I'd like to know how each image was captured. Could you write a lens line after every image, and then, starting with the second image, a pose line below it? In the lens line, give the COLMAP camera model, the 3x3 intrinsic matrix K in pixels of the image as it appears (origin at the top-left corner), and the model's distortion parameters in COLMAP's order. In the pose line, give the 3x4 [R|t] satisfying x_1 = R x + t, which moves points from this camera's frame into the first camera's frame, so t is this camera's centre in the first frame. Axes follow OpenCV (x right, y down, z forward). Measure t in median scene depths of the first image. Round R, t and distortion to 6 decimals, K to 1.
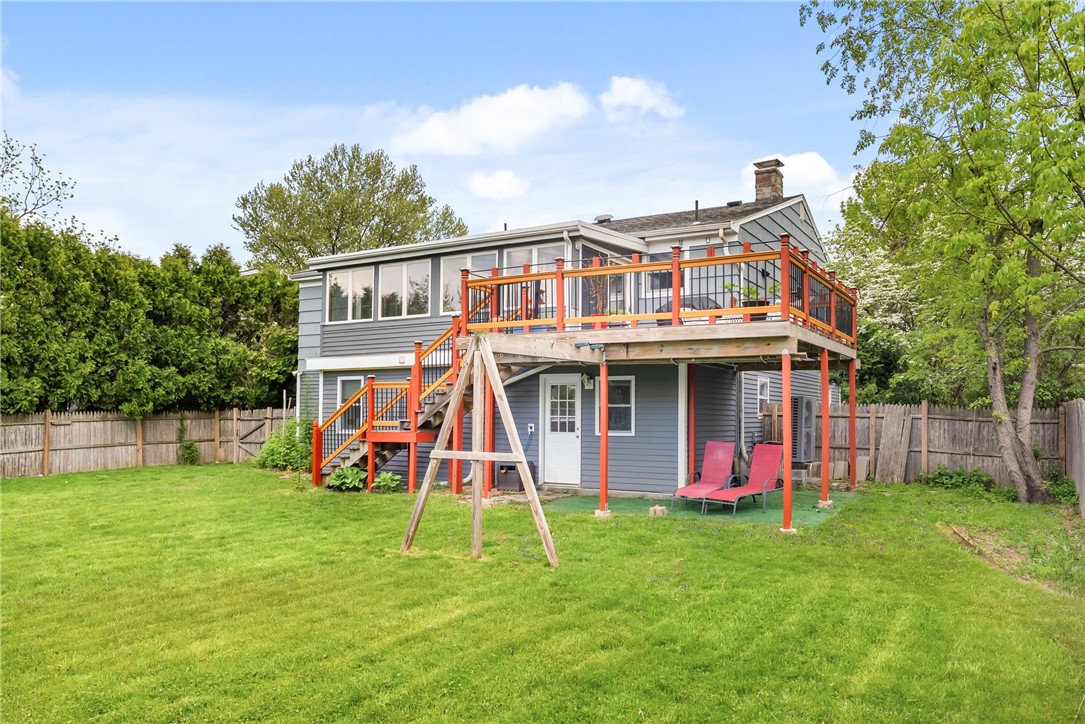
lens RADIAL K [[763.8, 0, 546.1], [0, 763.8, 392.1], [0, 0, 1]] dist [0.001595, 0.001129]
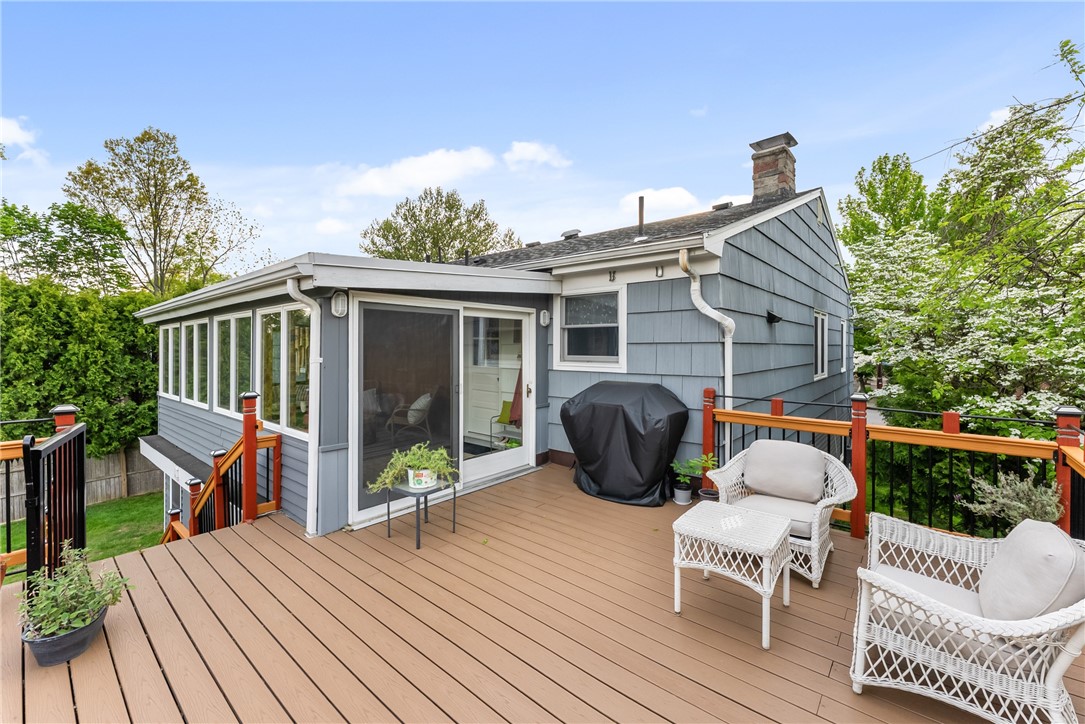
lens RADIAL K [[440.6, 0, 537.8], [0, 440.6, 348.4], [0, 0, 1]] dist [-0.001545, -0.000095]
pose [[0.984702, -0.009368, -0.173996, 0.163935], [0.014739, 0.999453, 0.029601, -0.141021], [0.173623, -0.031713, 0.984301, 0.619614]]
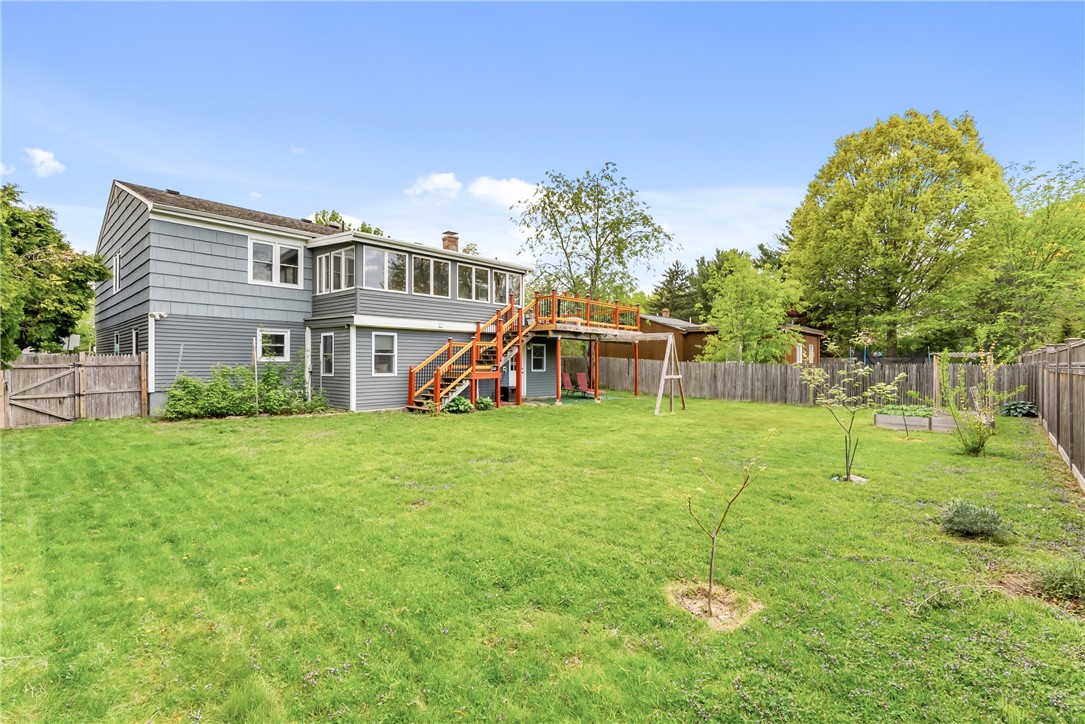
lens RADIAL K [[490.1, 0, 542.5], [0, 490.1, 362.0], [0, 0, 1]] dist [-0.000628, -0.000276]
pose [[0.207492, -0.003157, 0.978232, -0.993172], [-0.031462, 0.999456, 0.009899, 0.012929], [-0.977731, -0.032831, 0.207280, 0.547672]]
